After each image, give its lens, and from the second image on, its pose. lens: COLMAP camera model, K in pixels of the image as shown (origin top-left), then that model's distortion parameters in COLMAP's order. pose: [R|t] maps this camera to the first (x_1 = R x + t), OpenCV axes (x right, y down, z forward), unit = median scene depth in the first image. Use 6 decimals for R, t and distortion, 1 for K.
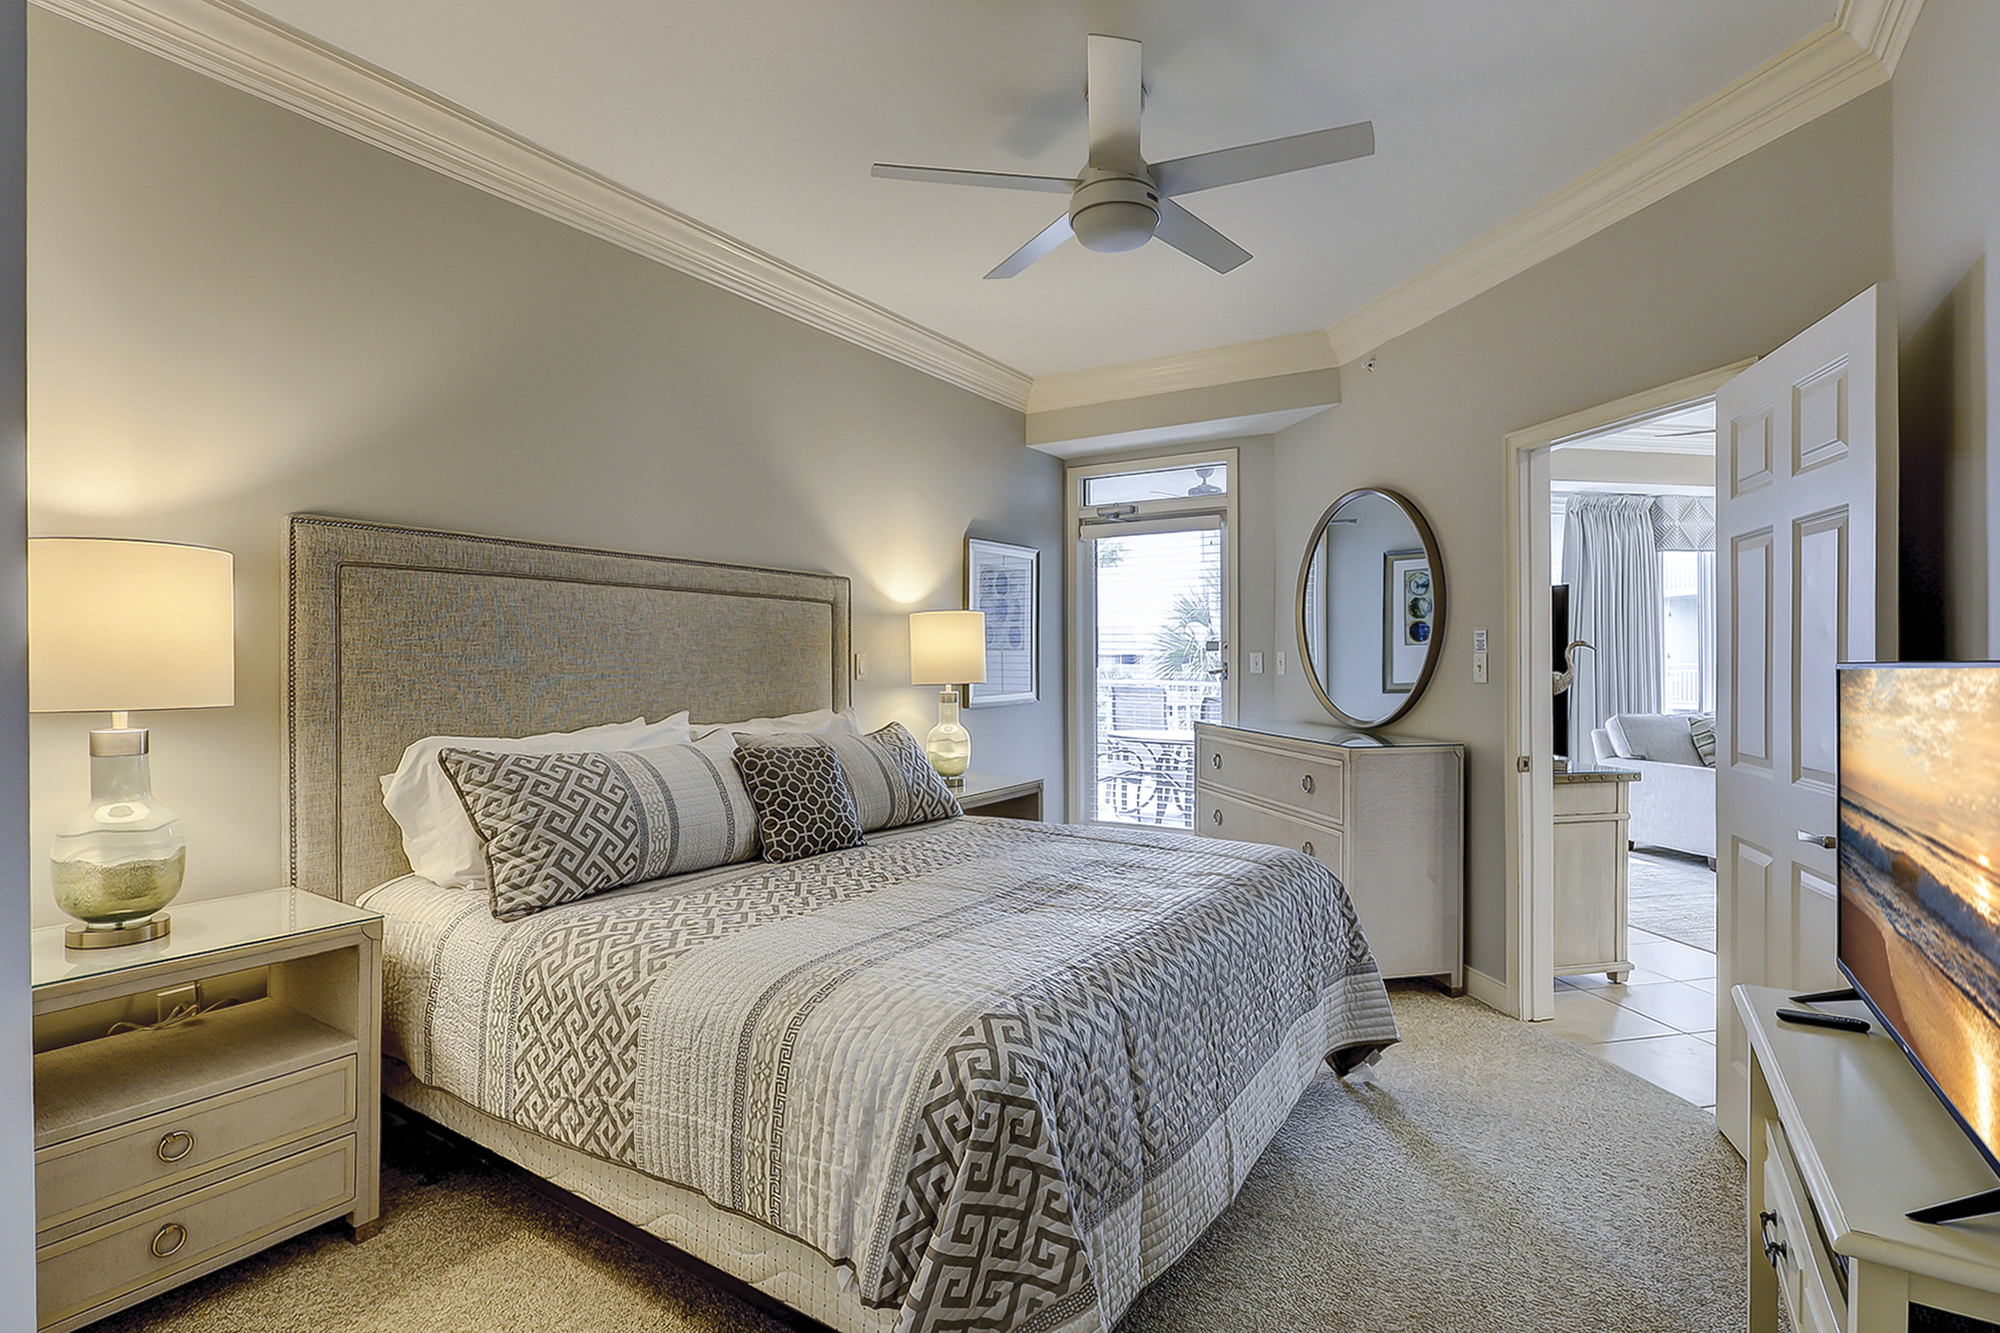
lens RADIAL K [[964.5, 0, 998.3], [0, 964.5, 645.3], [0, 0, 1]] dist [0.000035, 0.000429]
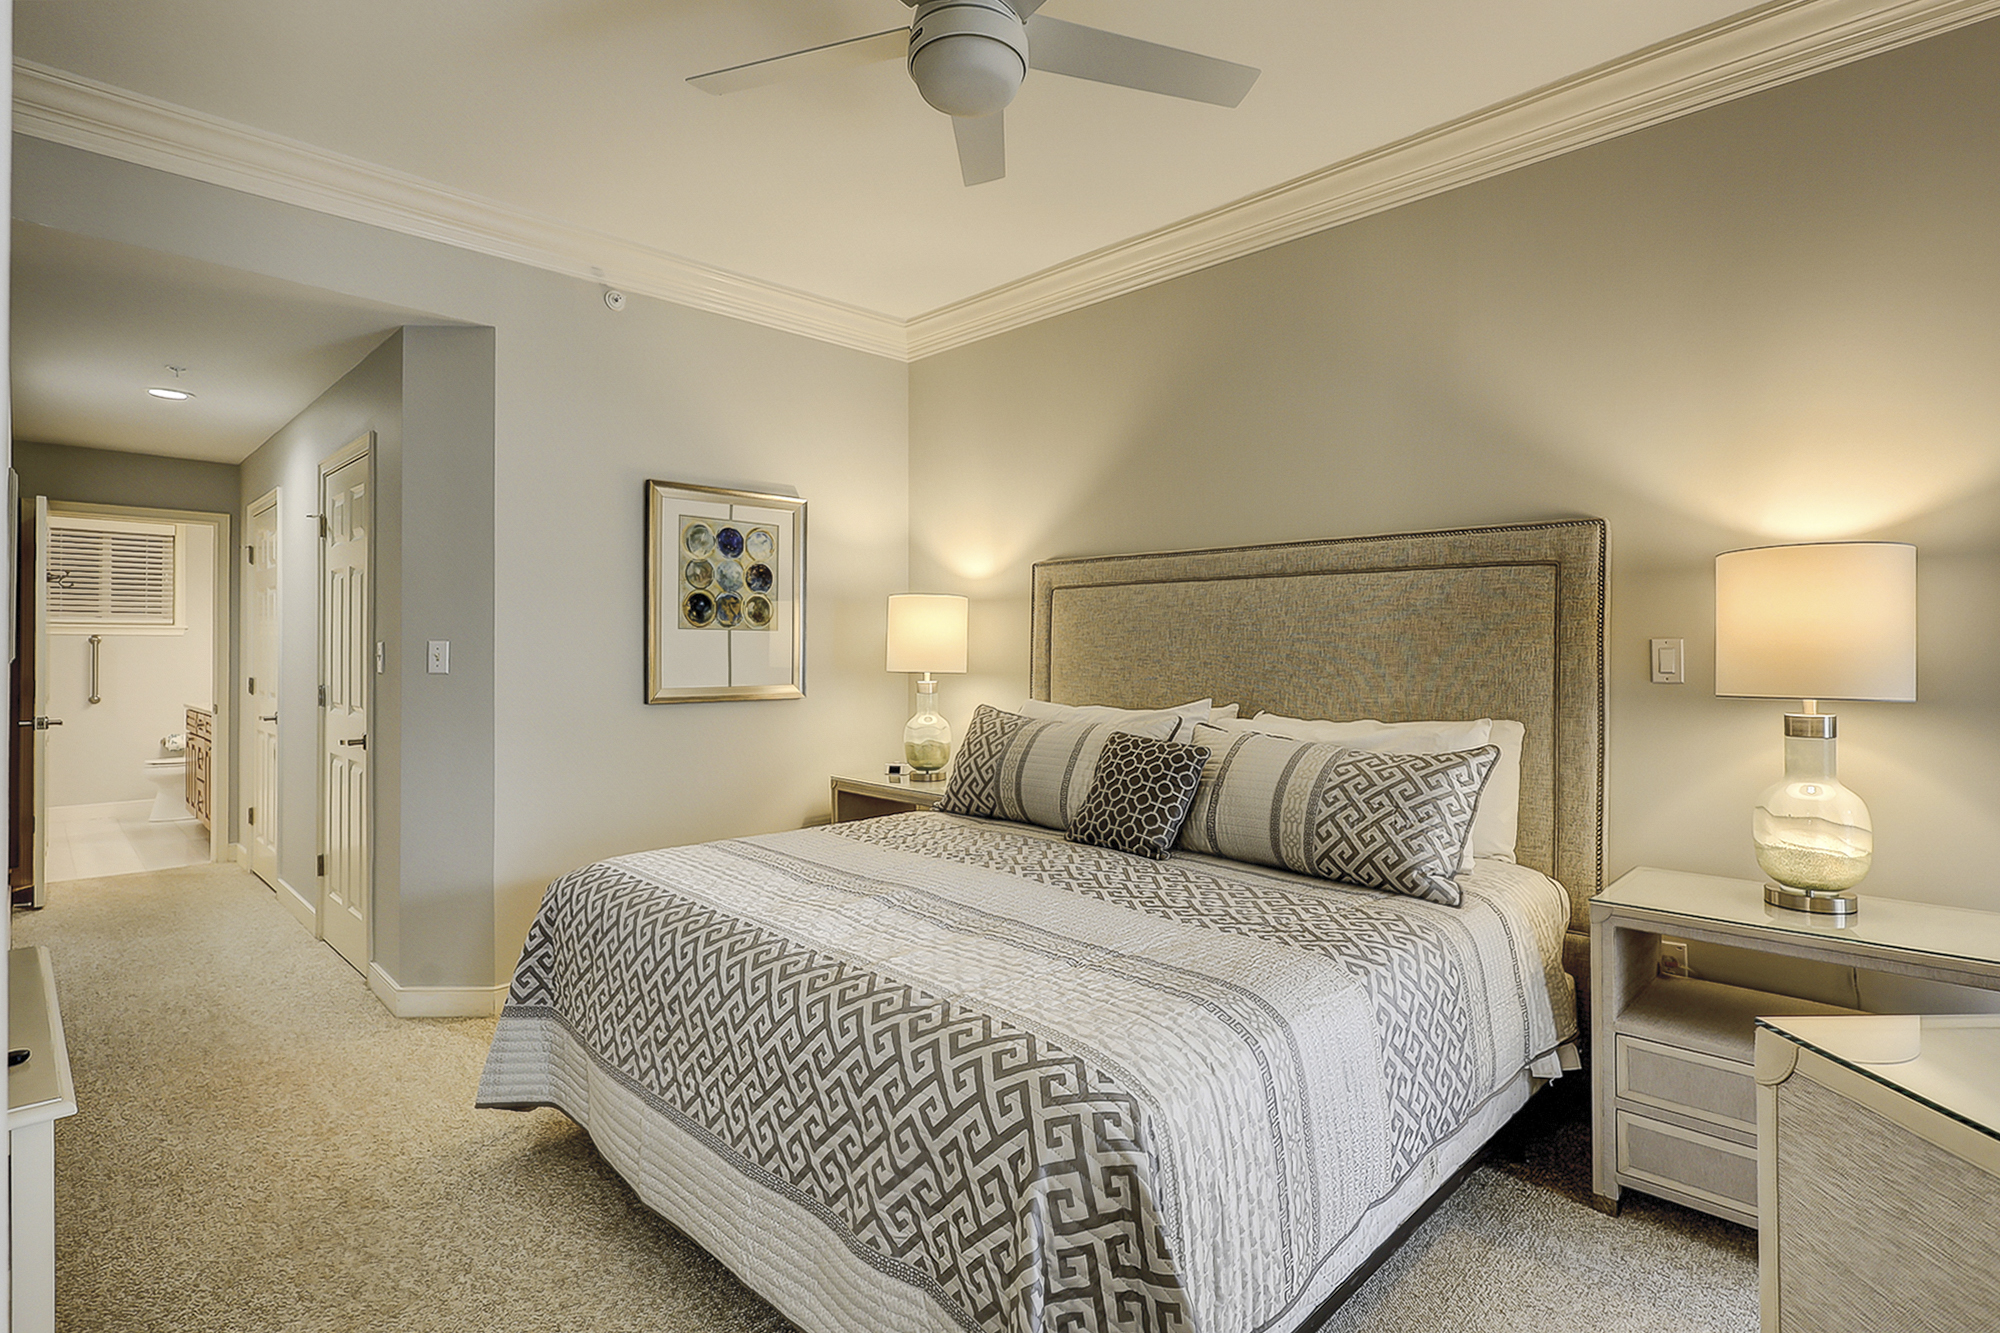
lens RADIAL K [[964.5, 0, 998.3], [0, 964.5, 645.3], [0, 0, 1]] dist [0.000035, 0.000429]
pose [[-0.201035, 0.000702, -0.979584, 0.723845], [0.019695, 0.999801, -0.003326, 0.010055], [0.979386, -0.019961, -0.201009, 0.988853]]
